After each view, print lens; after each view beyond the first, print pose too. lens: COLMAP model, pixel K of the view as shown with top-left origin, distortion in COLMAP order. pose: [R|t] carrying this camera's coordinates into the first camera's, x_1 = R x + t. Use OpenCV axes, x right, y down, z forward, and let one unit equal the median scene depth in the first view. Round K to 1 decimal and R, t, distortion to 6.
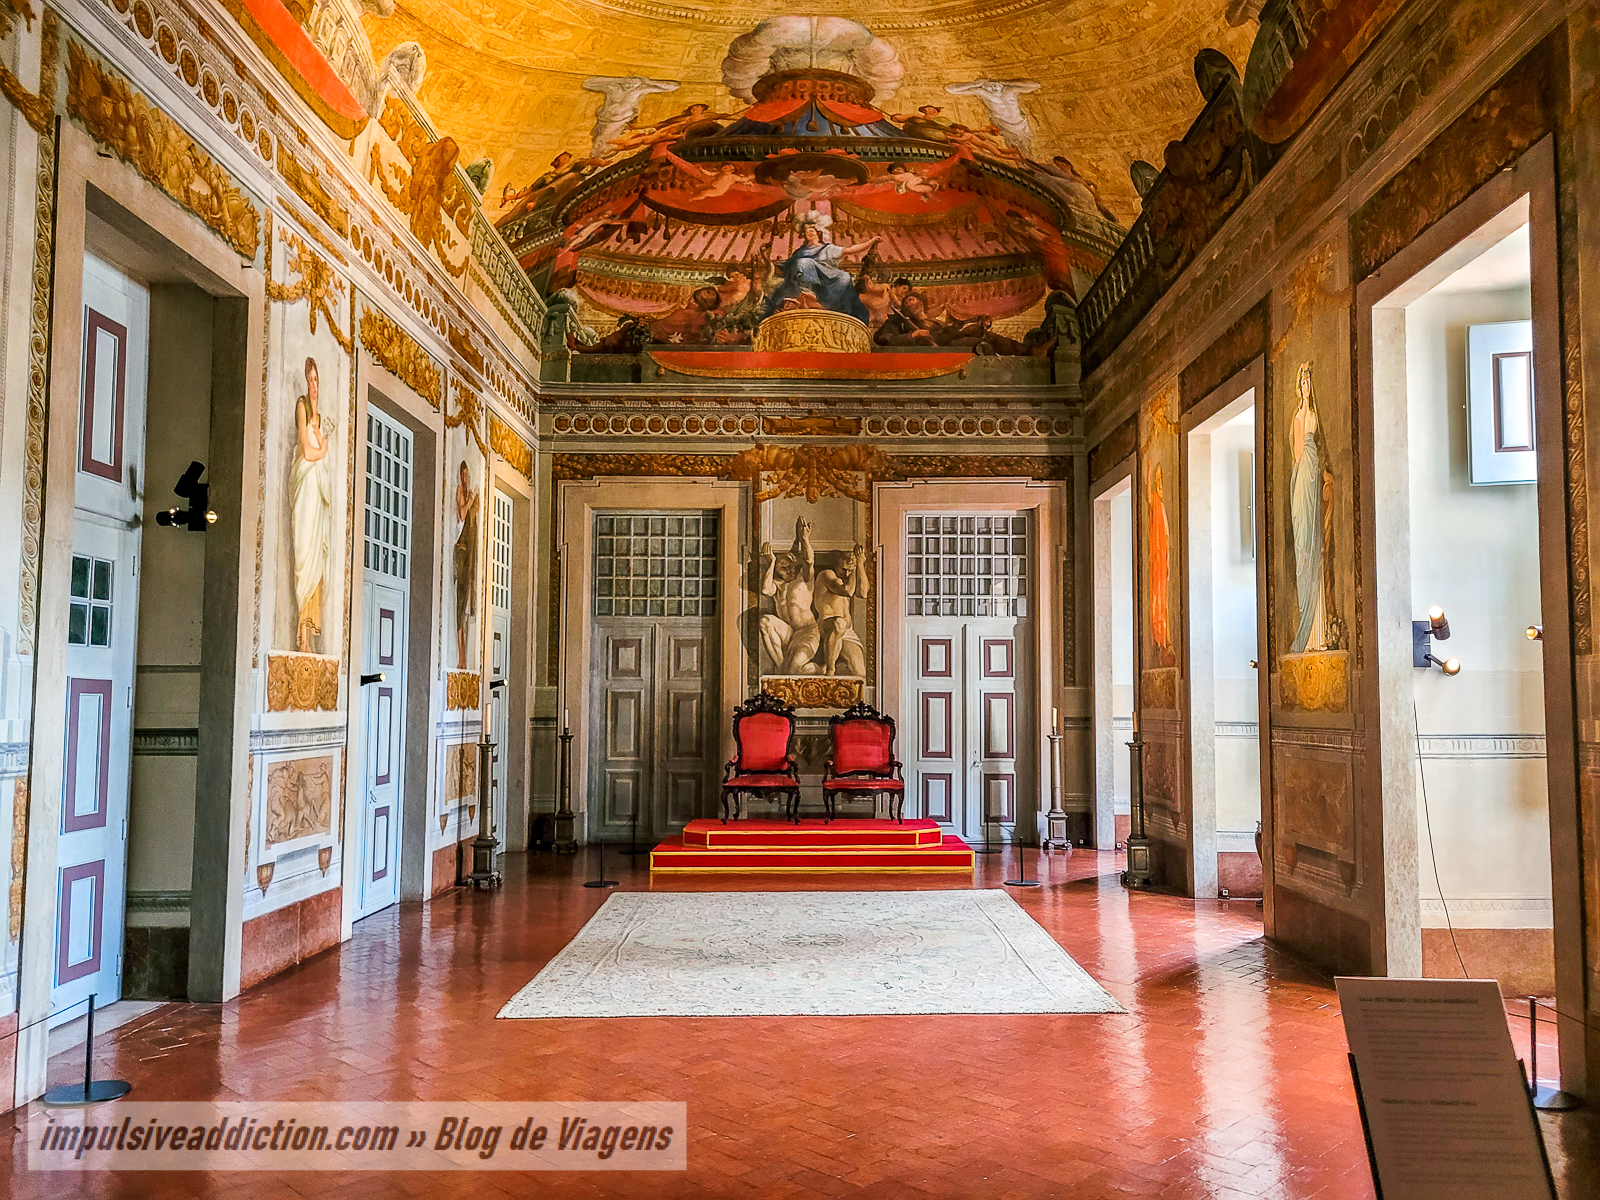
lens RADIAL K [[1174.9, 0, 809.8], [0, 1174.9, 620.9], [0, 0, 1]] dist [0.069478, -0.051324]
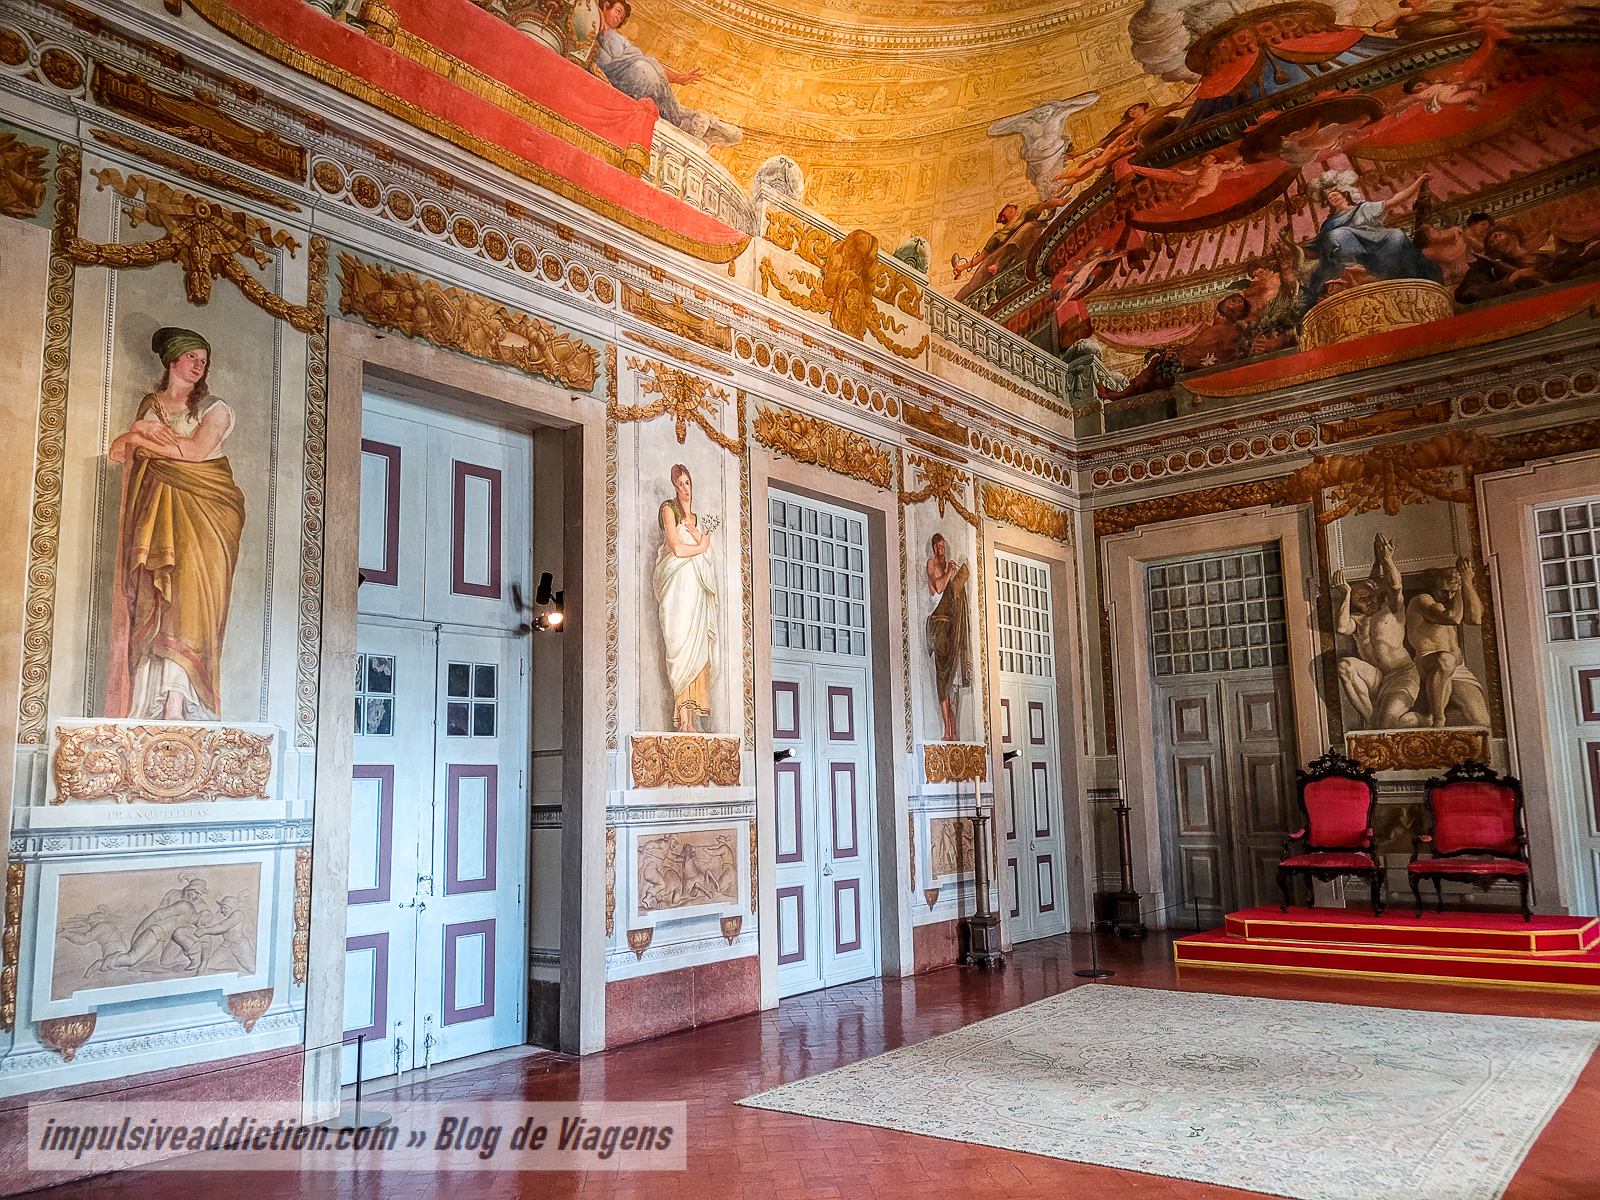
lens RADIAL K [[1174.9, 0, 809.8], [0, 1174.9, 620.9], [0, 0, 1]] dist [0.069478, -0.051324]
pose [[0.798879, -0.112428, -0.590891, 0.188755], [0.074722, 0.993316, -0.087974, 0.017202], [0.596832, 0.026128, 0.801941, 0.122762]]
